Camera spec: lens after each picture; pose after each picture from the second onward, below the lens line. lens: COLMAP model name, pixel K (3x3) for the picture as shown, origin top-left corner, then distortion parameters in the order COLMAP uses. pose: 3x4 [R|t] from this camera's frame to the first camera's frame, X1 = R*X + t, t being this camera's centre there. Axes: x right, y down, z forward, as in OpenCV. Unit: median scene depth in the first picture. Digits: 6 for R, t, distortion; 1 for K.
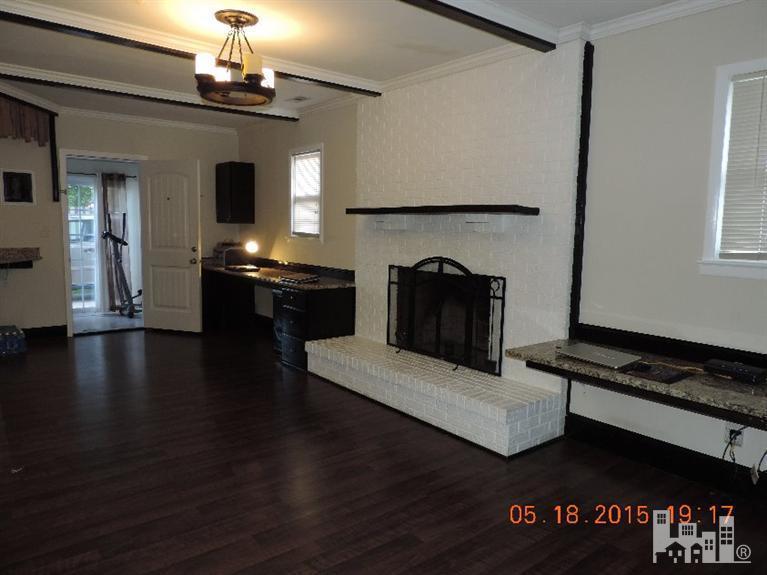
lens RADIAL K [[556.9, 0, 383.5], [0, 556.9, 287.5], [0, 0, 1]] dist [-0.005625, -0.001889]
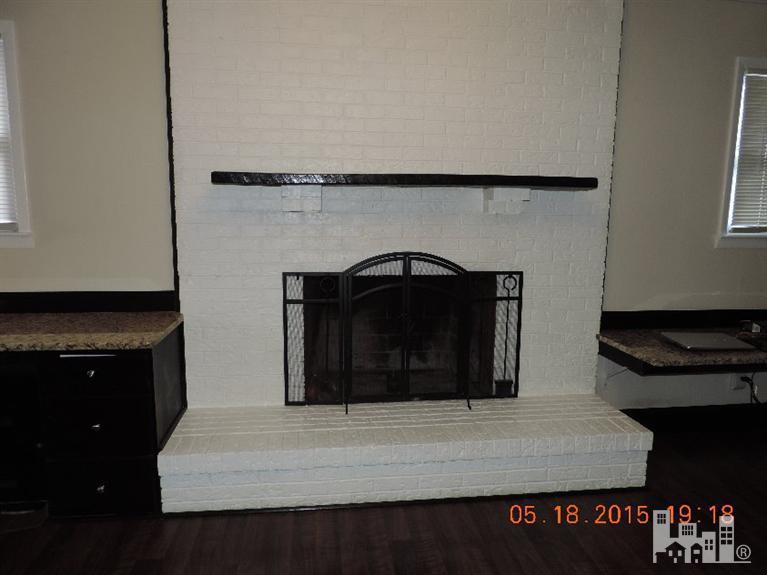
lens RADIAL K [[556.9, 0, 383.5], [0, 556.9, 287.5], [0, 0, 1]] dist [-0.005625, -0.001889]
pose [[0.500320, -0.133359, 0.855509, -0.503924], [0.094657, 0.990570, 0.099055, -0.083619], [-0.860651, 0.031420, 0.508225, 0.713398]]
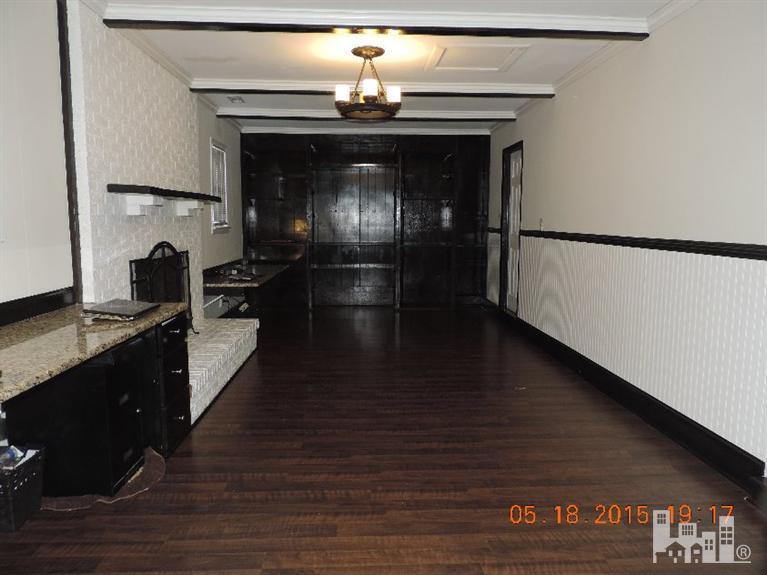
lens RADIAL K [[556.9, 0, 383.5], [0, 556.9, 287.5], [0, 0, 1]] dist [-0.005625, -0.001889]
pose [[-0.802639, -0.065962, 0.592807, -0.848765], [0.083294, 0.971733, 0.220903, -0.167703], [-0.590621, 0.226682, -0.774456, 1.620792]]
